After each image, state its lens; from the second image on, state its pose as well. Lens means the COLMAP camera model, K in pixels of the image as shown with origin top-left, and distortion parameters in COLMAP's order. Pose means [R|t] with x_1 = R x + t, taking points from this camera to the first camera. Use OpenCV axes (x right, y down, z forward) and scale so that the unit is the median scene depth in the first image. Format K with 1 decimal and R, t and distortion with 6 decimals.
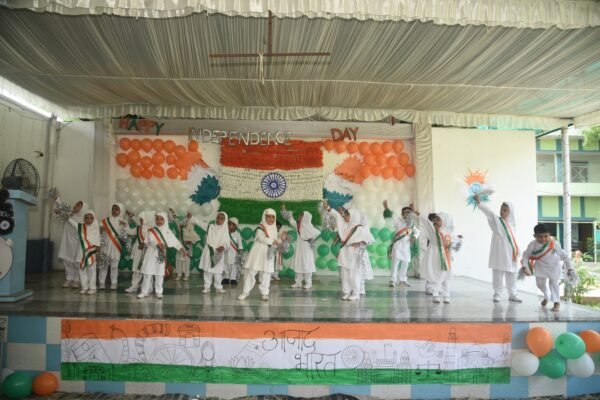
lens RADIAL K [[441.8, 0, 297.4], [0, 441.8, 193.9], [0, 0, 1]] dist [-0.060856, 0.026957]
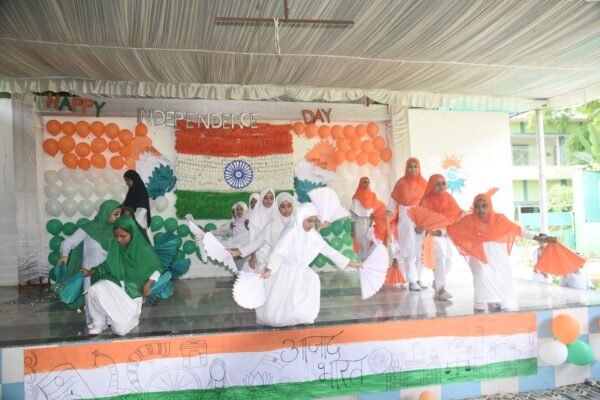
lens RADIAL K [[480.4, 0, 301.8], [0, 480.4, 198.0], [0, 0, 1]] dist [-0.013620, 0.016966]
pose [[0.982099, -0.030292, 0.185915, -0.111660], [0.025015, 0.999217, 0.030663, 0.000949], [-0.186698, -0.025463, 0.982087, 0.035064]]
